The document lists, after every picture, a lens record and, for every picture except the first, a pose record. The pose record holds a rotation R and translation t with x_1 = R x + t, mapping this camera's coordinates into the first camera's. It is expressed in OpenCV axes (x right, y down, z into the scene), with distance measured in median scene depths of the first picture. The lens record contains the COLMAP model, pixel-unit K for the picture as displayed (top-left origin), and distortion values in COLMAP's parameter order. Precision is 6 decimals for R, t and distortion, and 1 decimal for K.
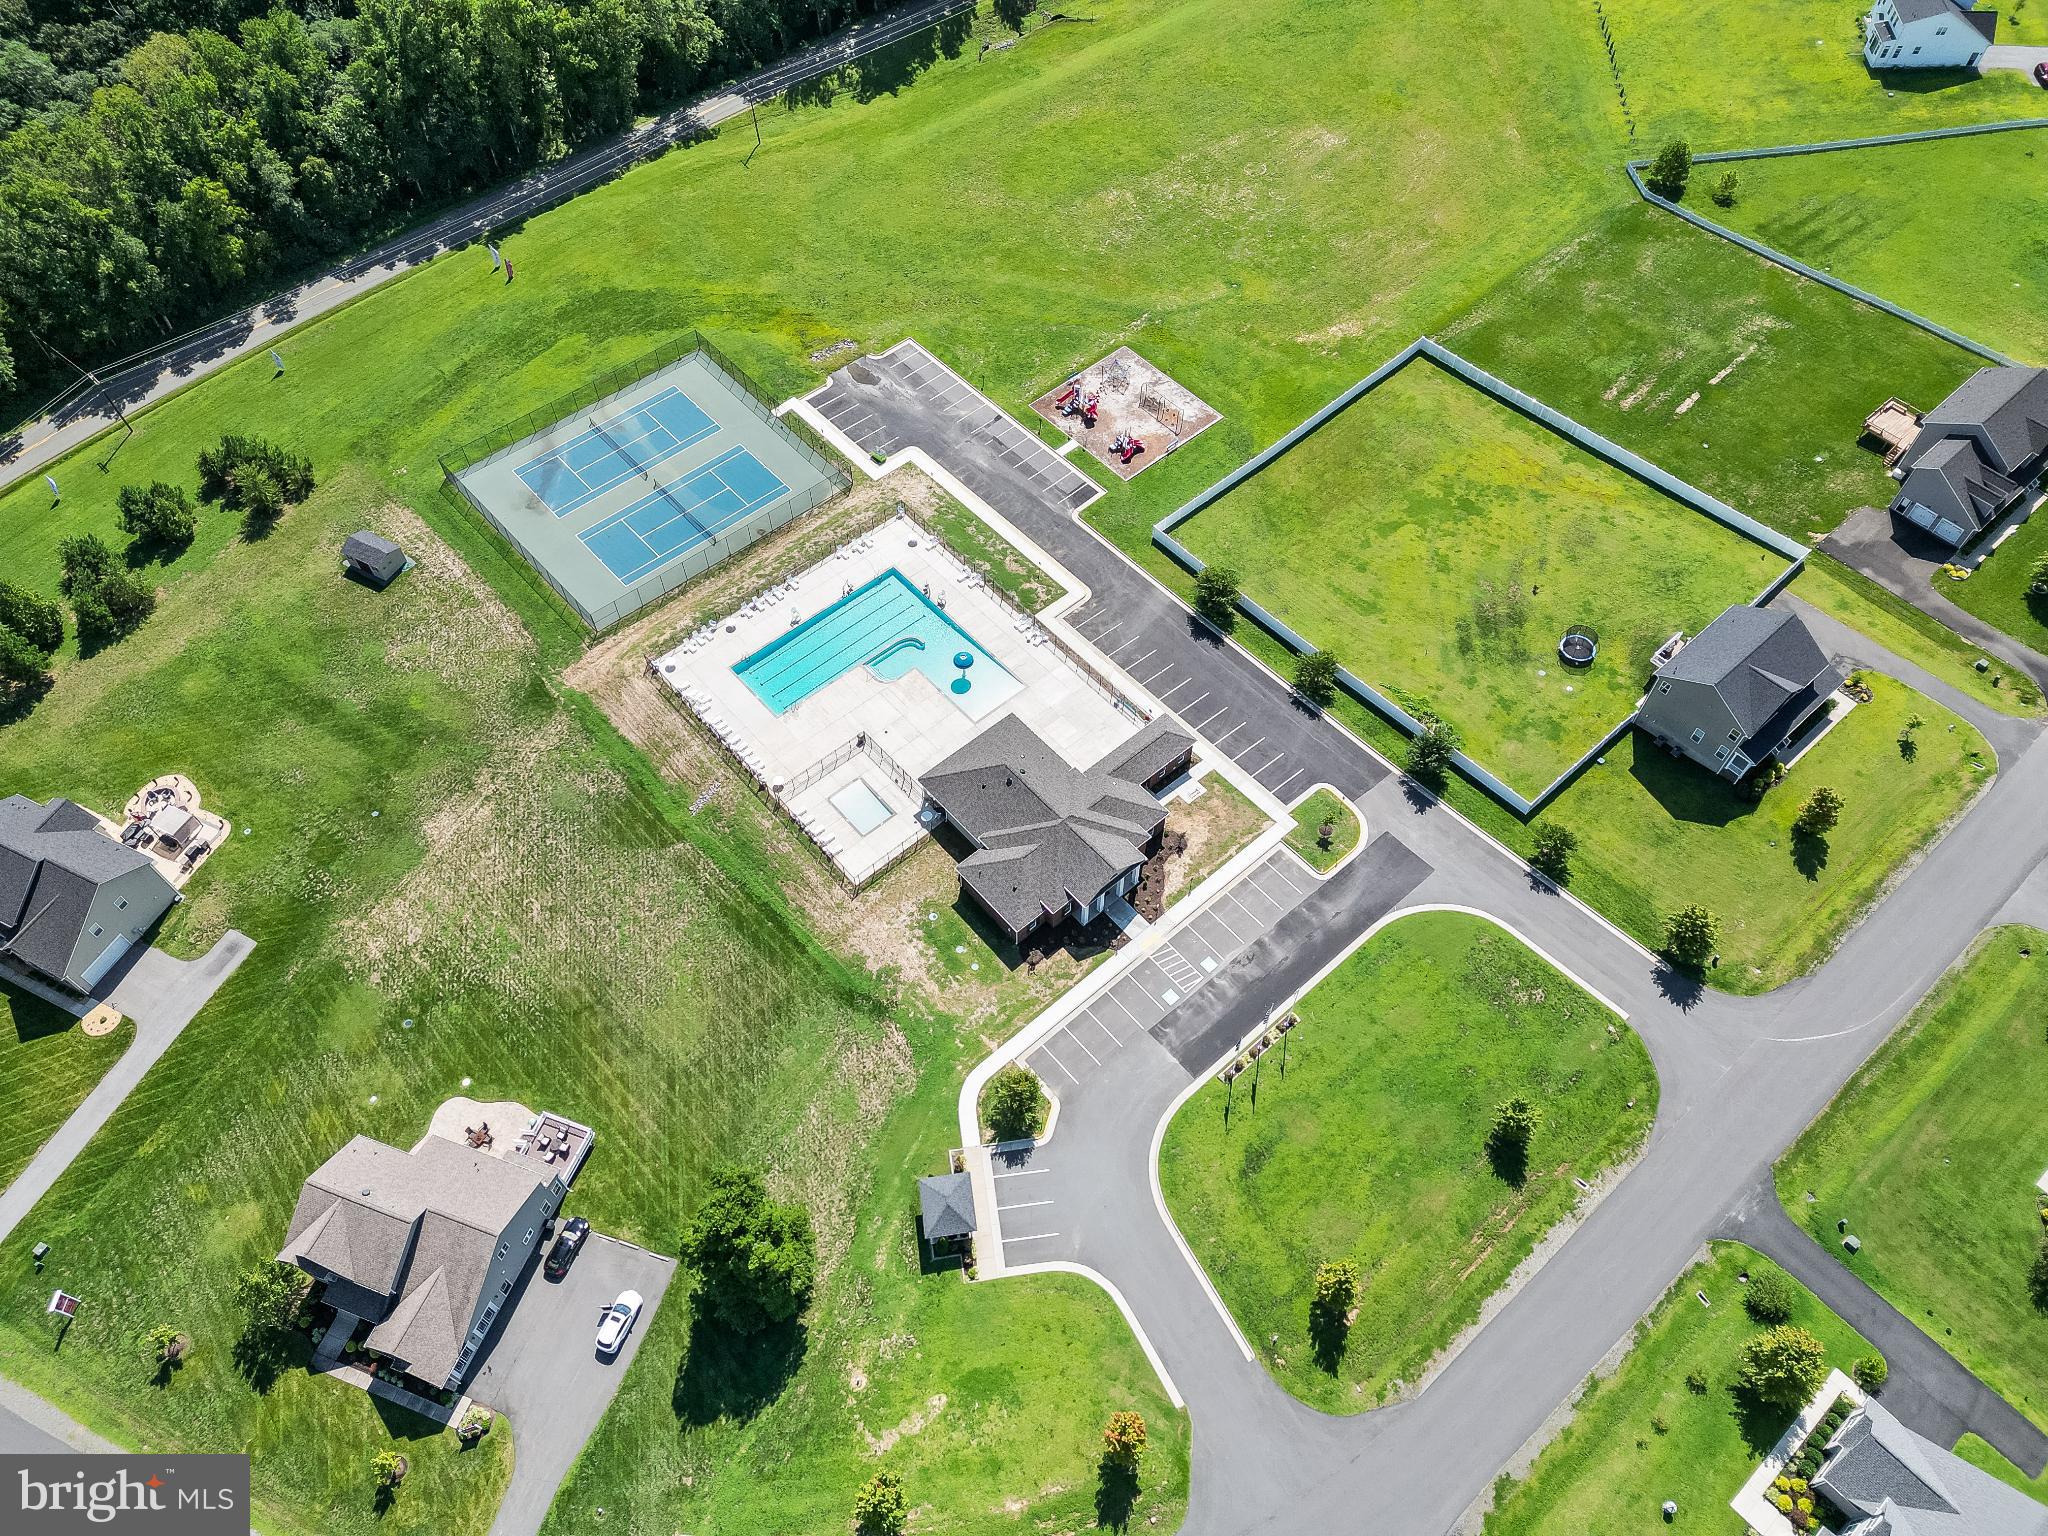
lens RADIAL K [[1420.7, 0, 1012.3], [0, 1420.7, 762.6], [0, 0, 1]] dist [0.053814, -0.034062]
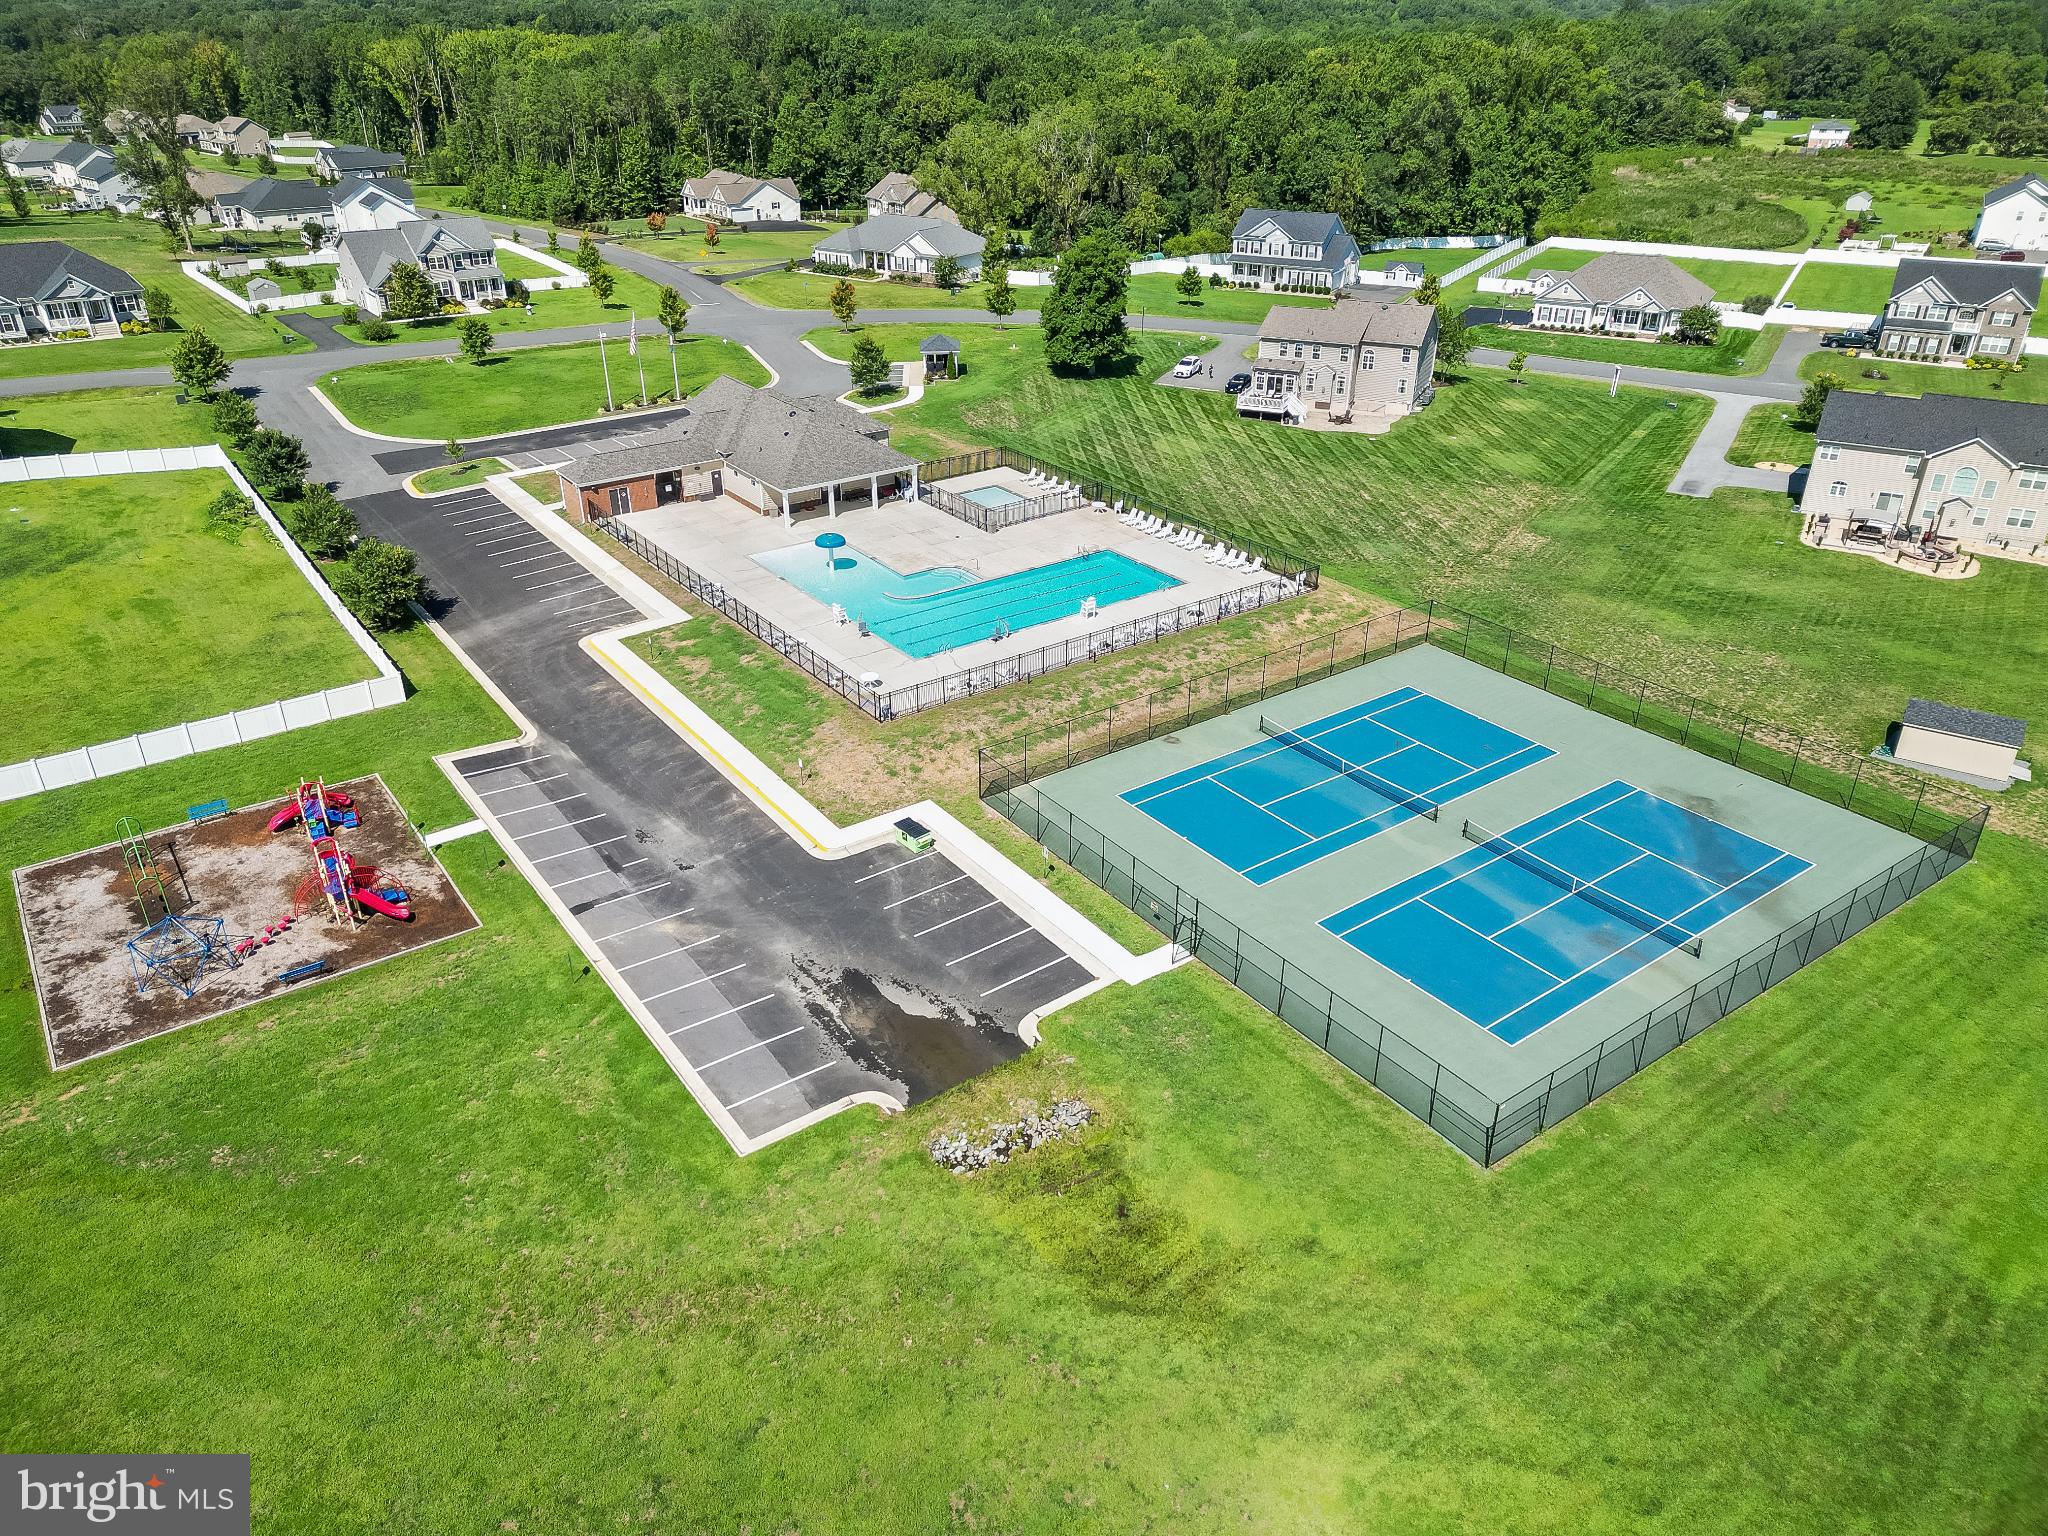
lens RADIAL K [[1420.7, 0, 1012.3], [0, 1420.7, 762.6], [0, 0, 1]] dist [0.053814, -0.034062]
pose [[-0.995901, -0.033983, 0.083829, -0.176080], [0.079545, 0.112221, 0.990494, -0.701300], [-0.043067, 0.993102, -0.109058, 1.149491]]
